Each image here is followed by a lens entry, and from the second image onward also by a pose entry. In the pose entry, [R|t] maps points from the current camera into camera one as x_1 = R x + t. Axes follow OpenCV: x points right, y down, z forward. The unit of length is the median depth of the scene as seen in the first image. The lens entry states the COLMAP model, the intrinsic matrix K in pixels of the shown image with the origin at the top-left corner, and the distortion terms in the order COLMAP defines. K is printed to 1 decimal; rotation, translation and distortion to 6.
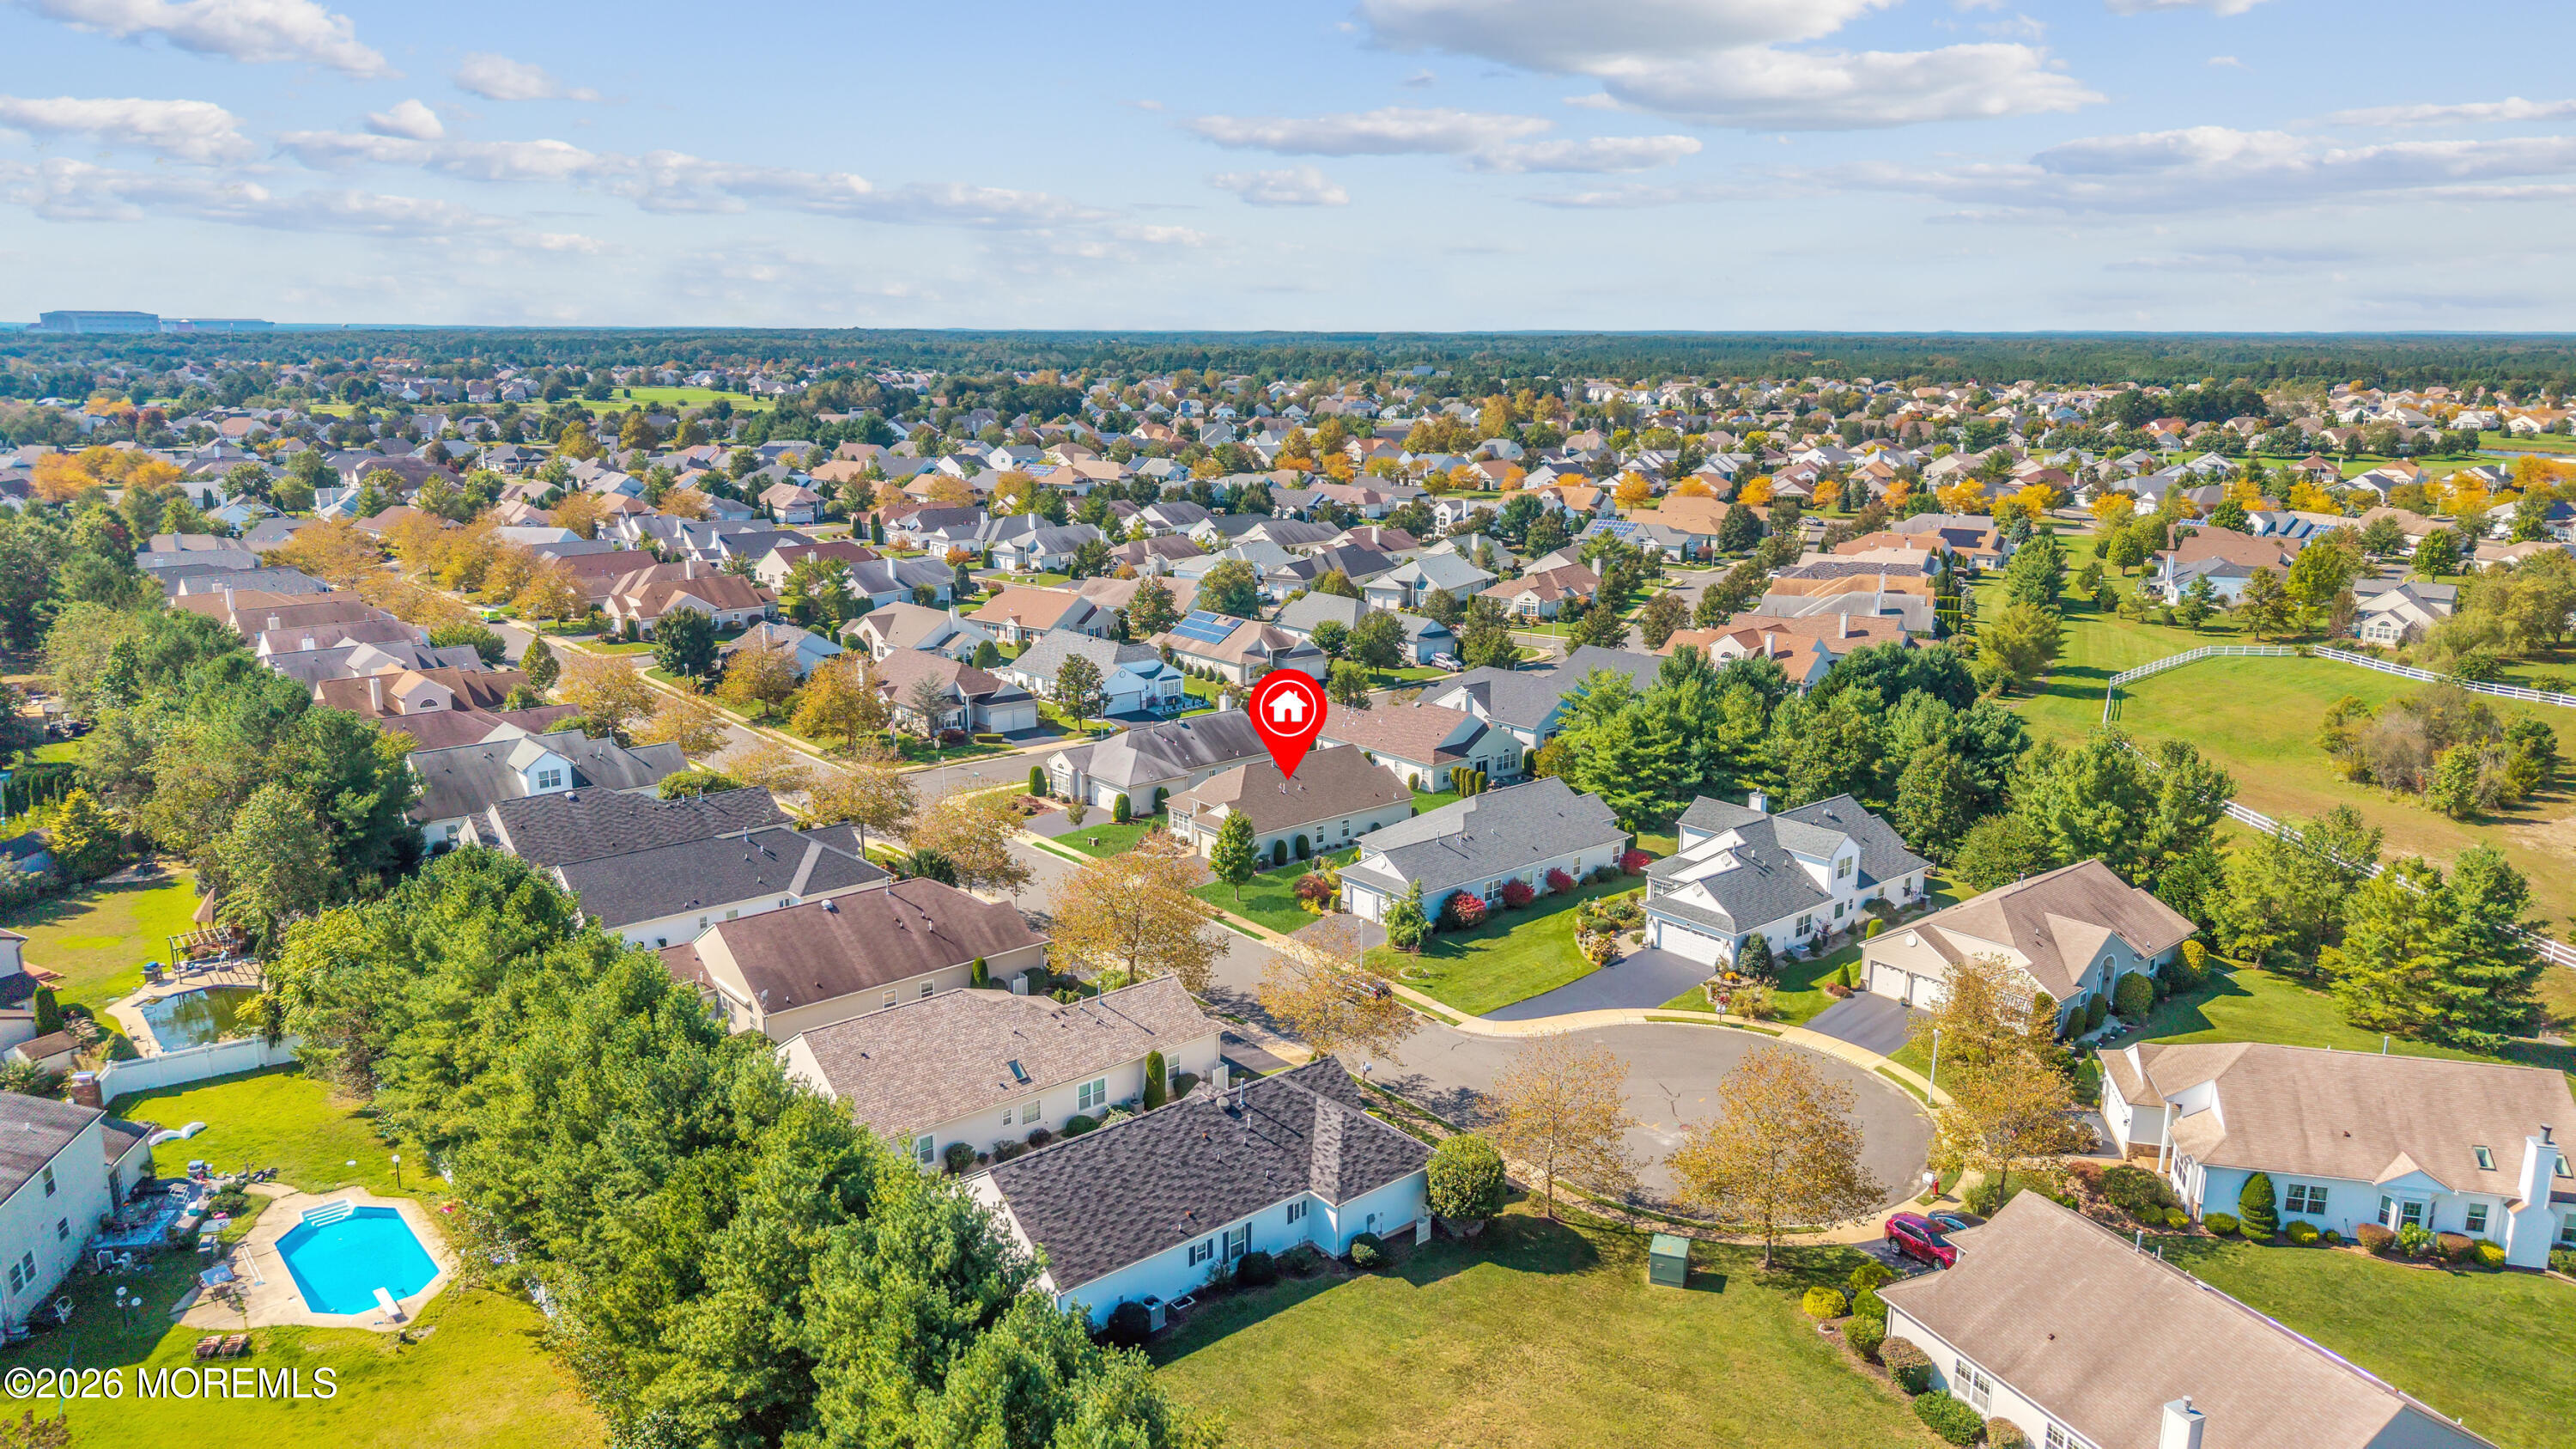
lens RADIAL K [[1746.5, 0, 1288.0], [0, 1746.5, 724.5], [0, 0, 1]] dist [0.000976, -0.001180]
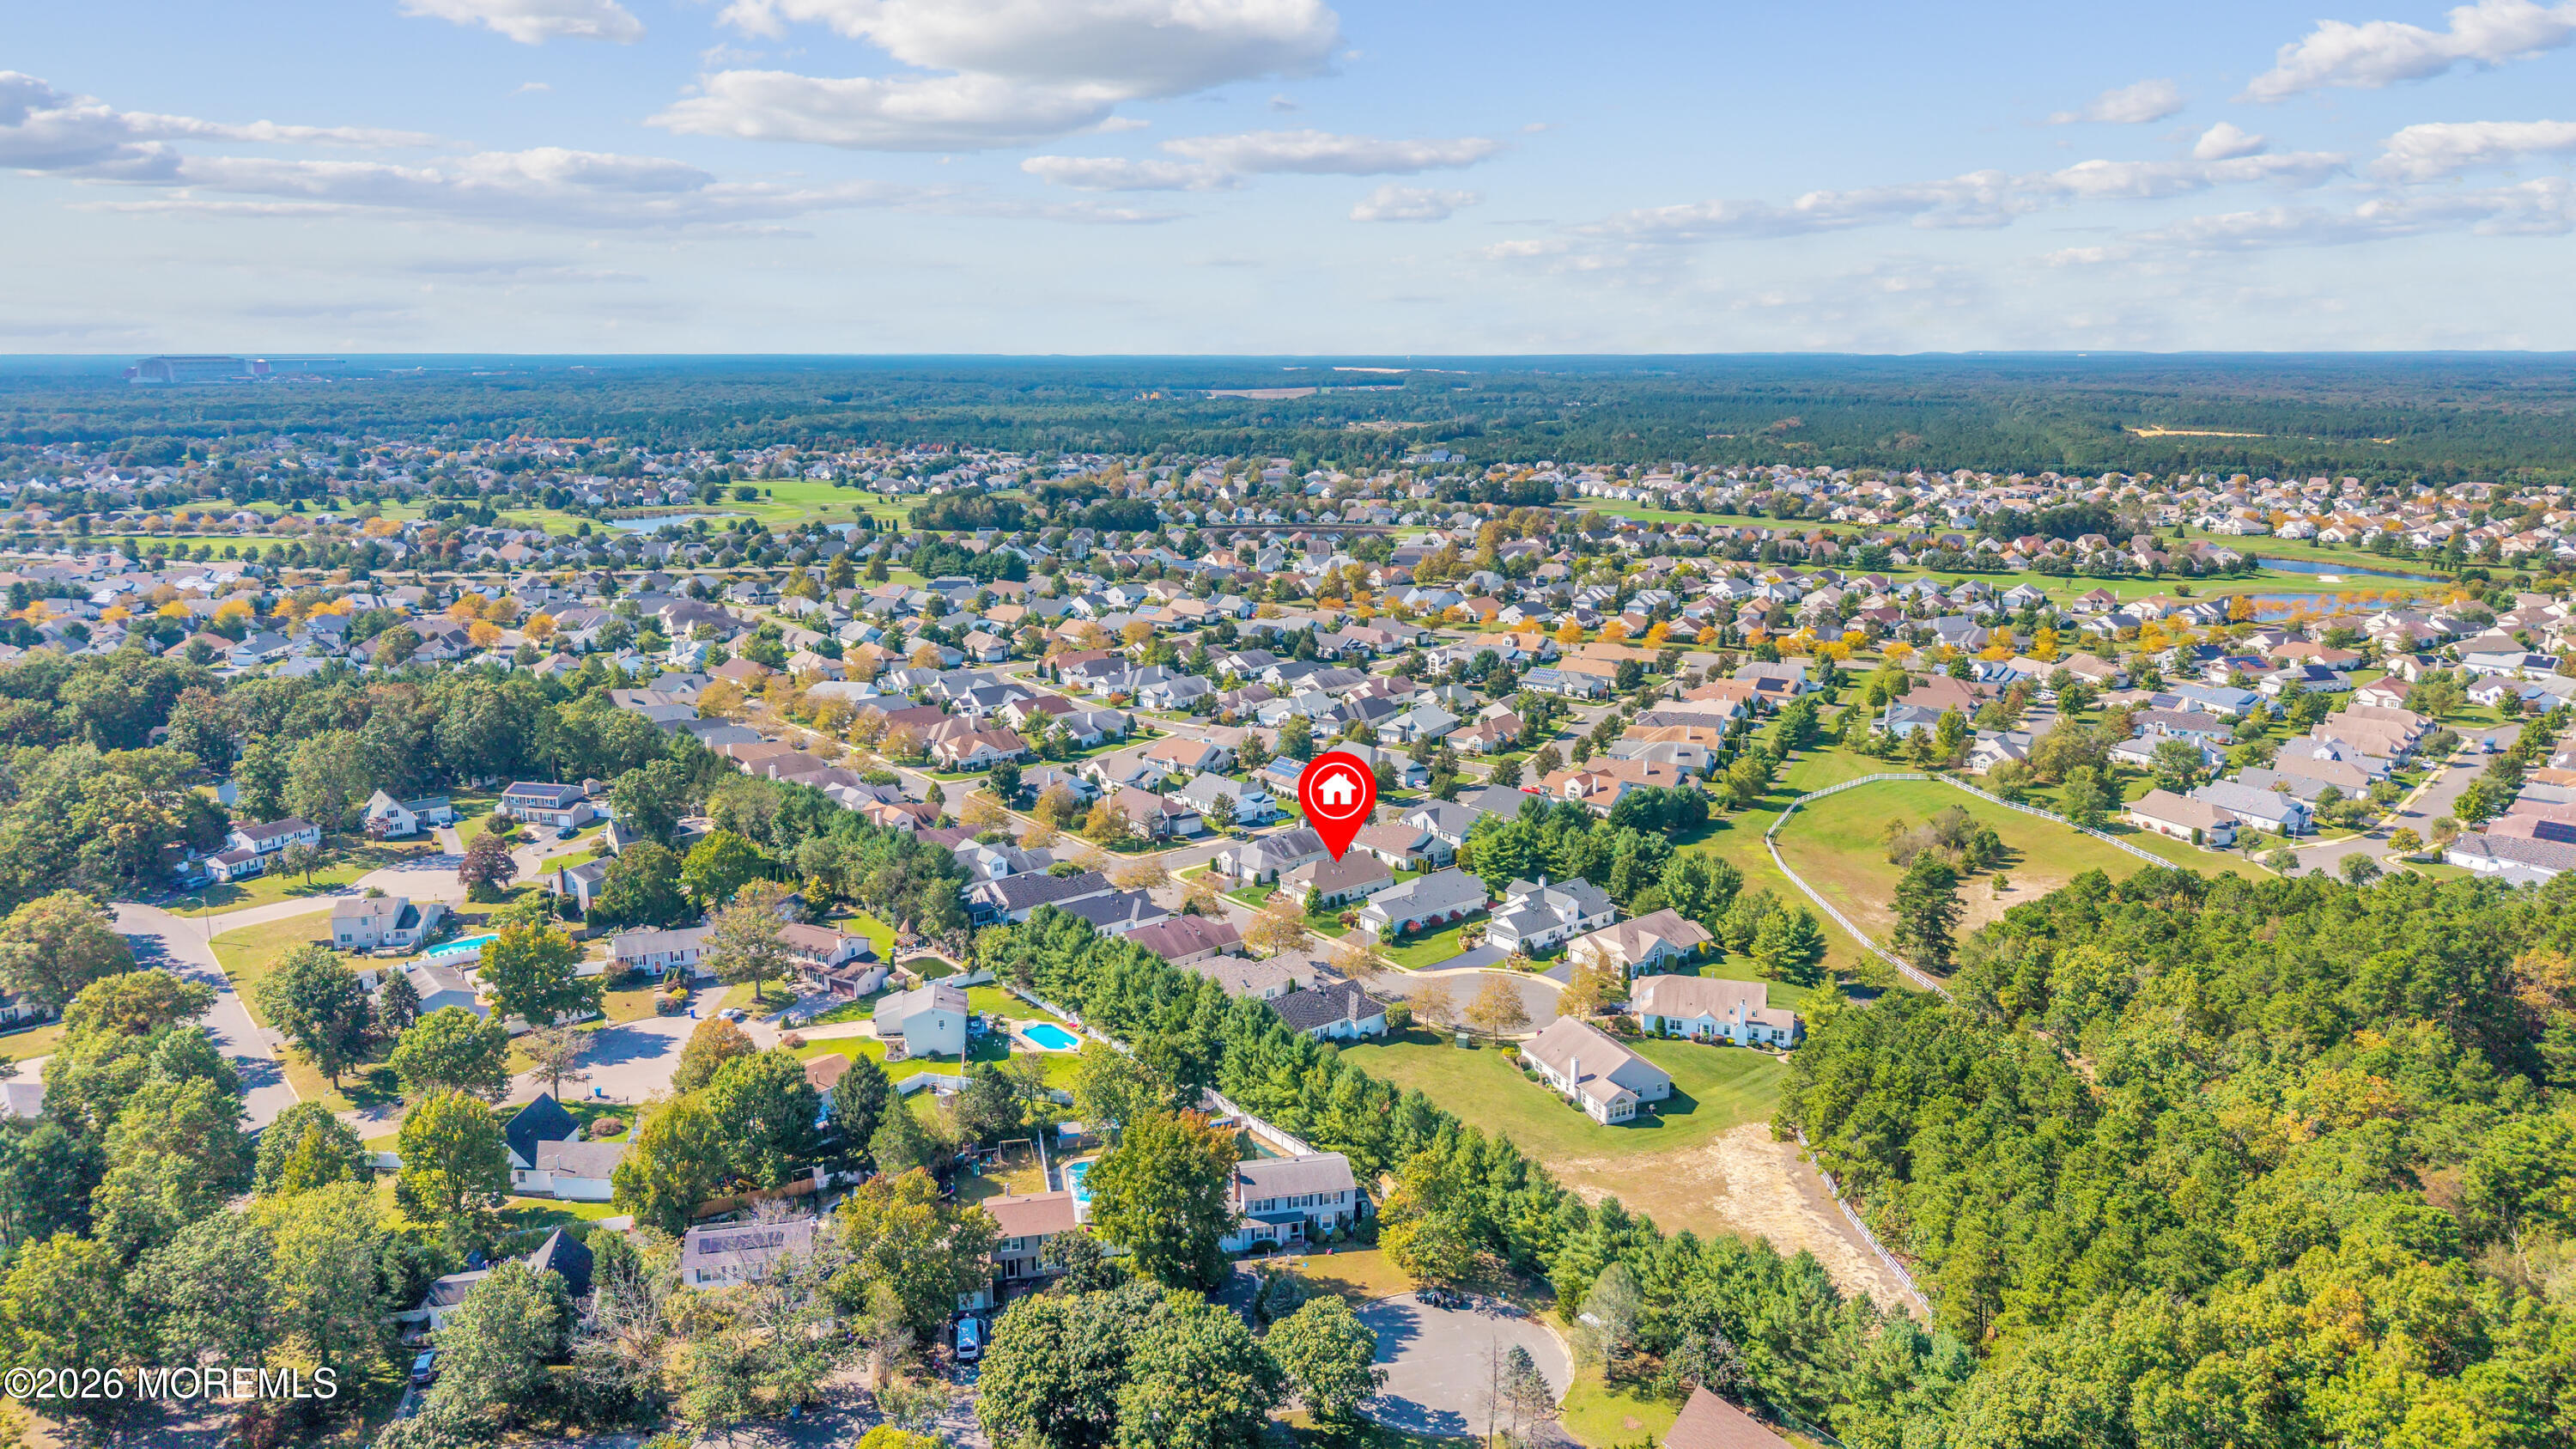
lens RADIAL K [[1824.8, 0, 1288.0], [0, 1824.8, 724.5], [0, 0, 1]] dist [0.054300, -0.000328]
pose [[0.999881, 0.000451, -0.015441, -0.022363], [-0.000519, 0.999990, -0.004362, -0.123933], [0.015438, 0.004369, 0.999871, -1.154709]]
